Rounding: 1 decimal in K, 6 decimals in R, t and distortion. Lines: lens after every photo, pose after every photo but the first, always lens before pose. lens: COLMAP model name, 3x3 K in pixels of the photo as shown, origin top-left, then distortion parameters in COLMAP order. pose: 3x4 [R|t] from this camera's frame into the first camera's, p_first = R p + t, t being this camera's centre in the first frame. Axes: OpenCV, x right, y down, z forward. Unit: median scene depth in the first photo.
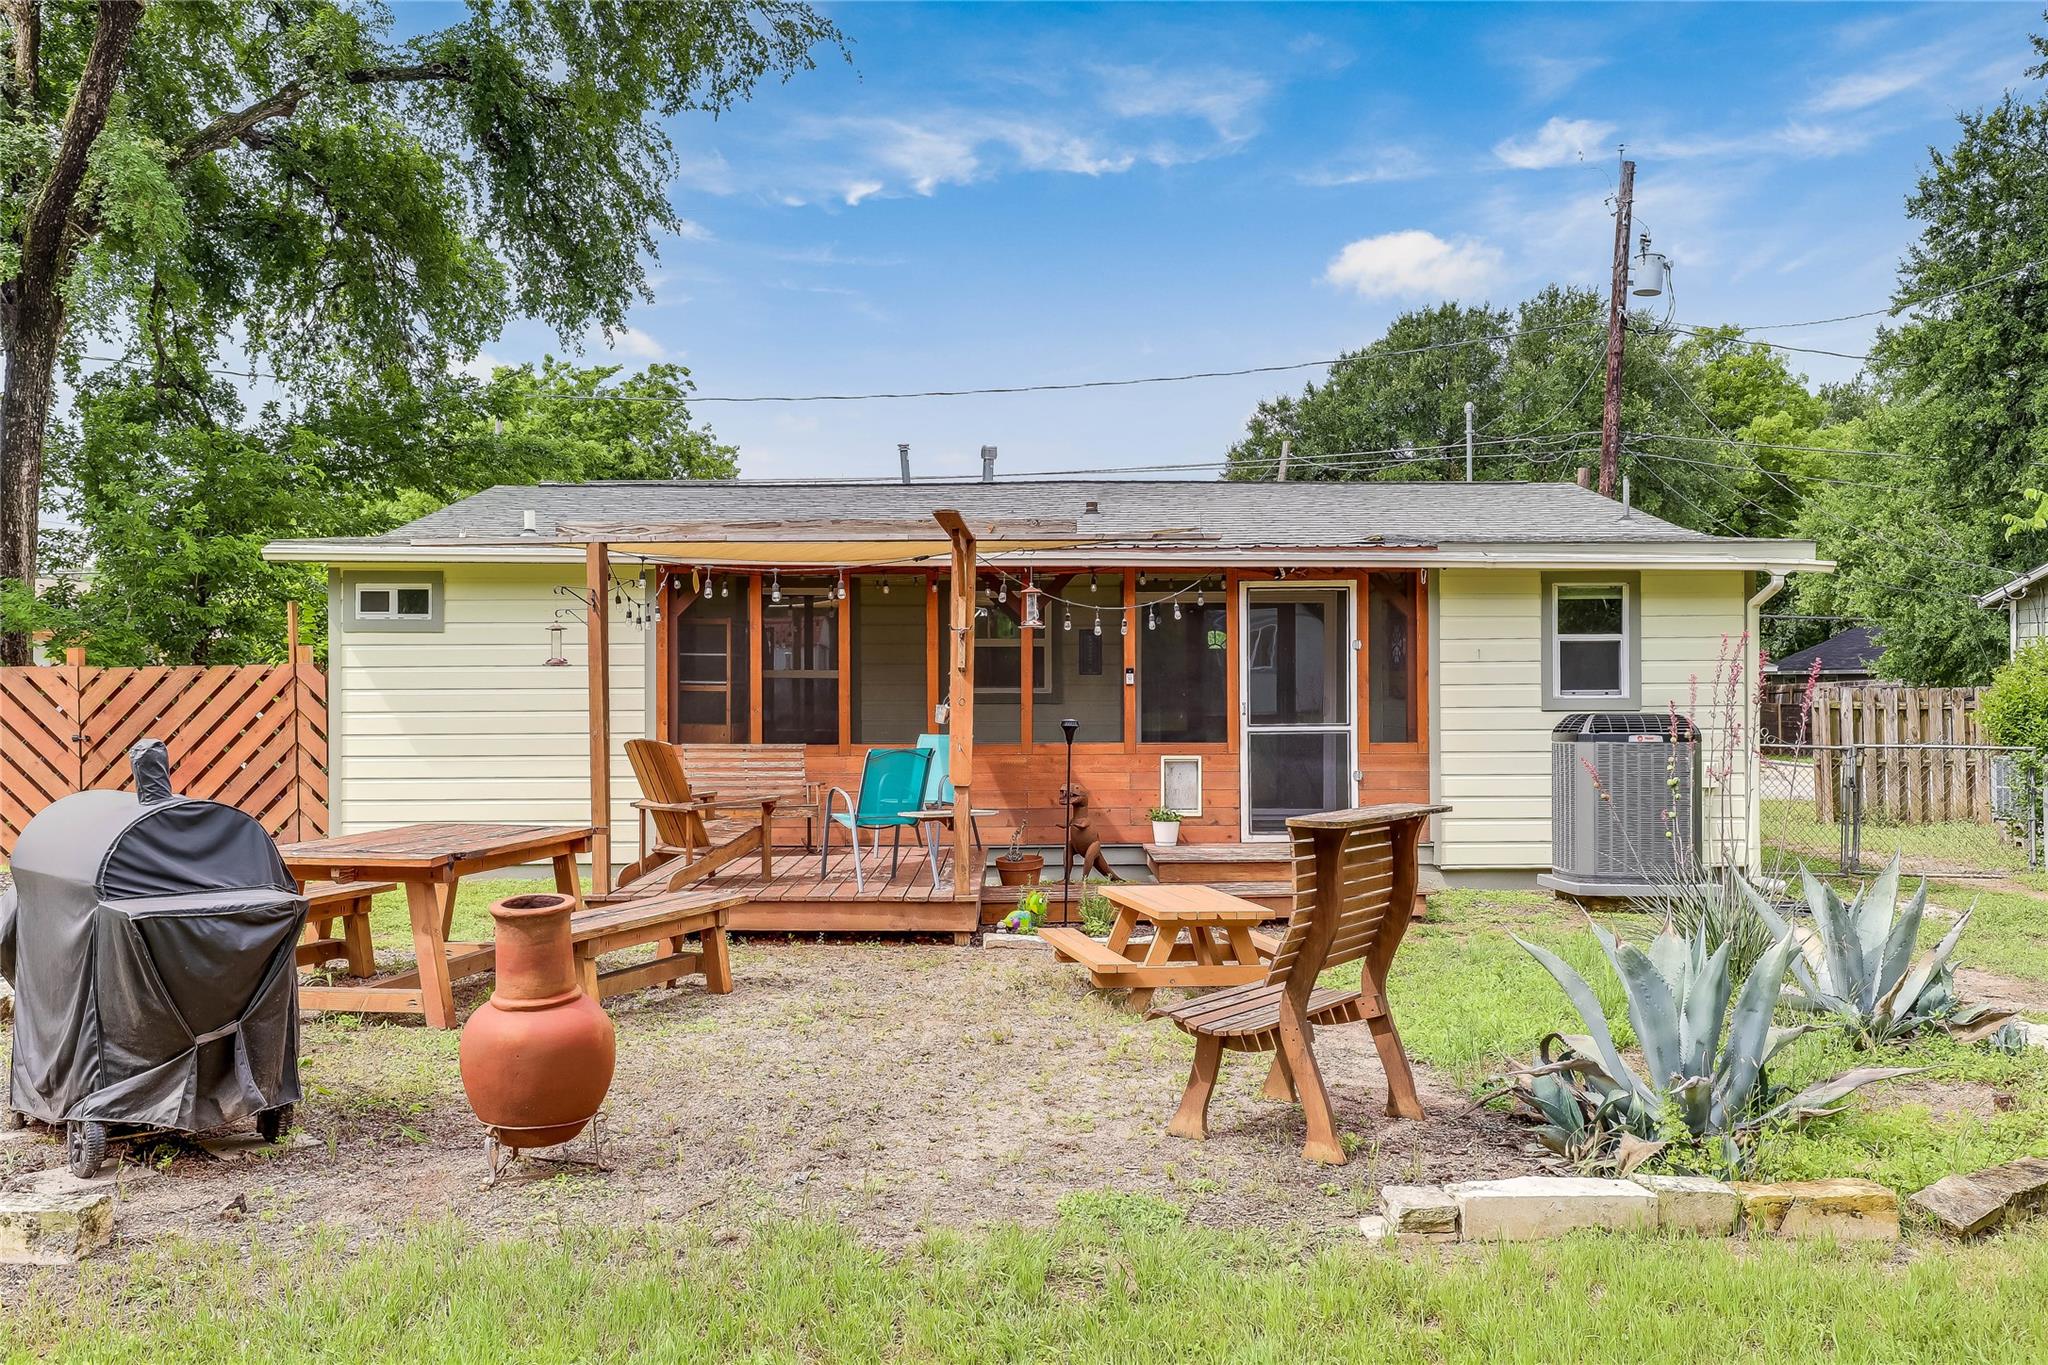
lens RADIAL K [[1816.5, 0, 1022.6], [0, 1816.5, 642.9], [0, 0, 1]] dist [0.070692, 0.000400]
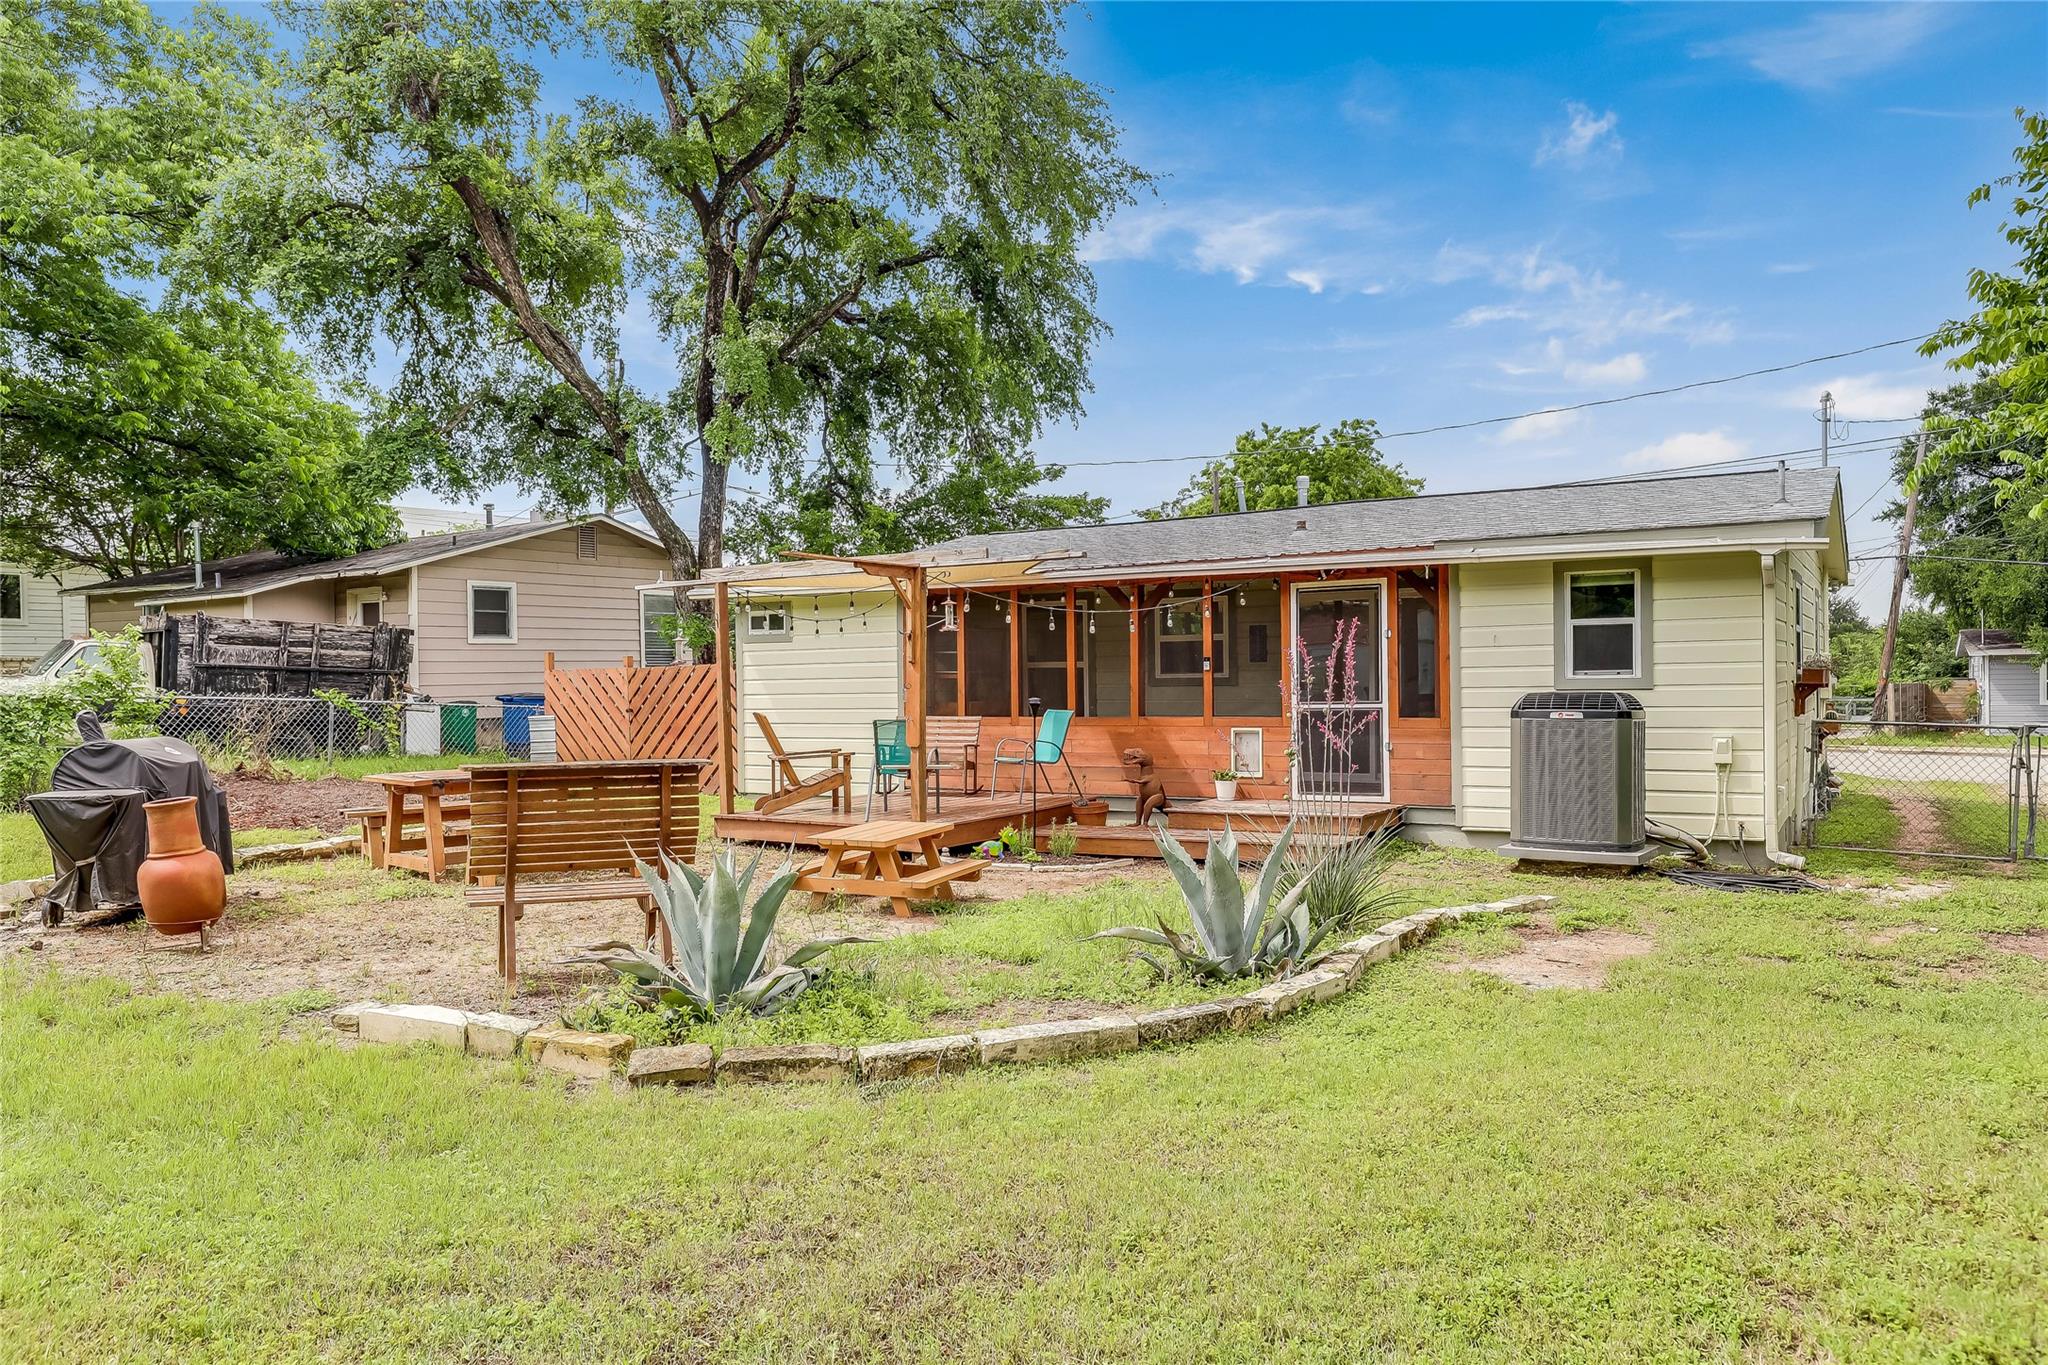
lens RADIAL K [[1412.6, 0, 972.1], [0, 1412.6, 663.9], [0, 0, 1]] dist [0.022030, 0.000535]
pose [[0.838648, -0.014832, -0.544471, 0.452503], [0.024184, 0.999657, 0.010018, 0.004783], [0.544136, -0.021569, 0.838720, 0.100611]]
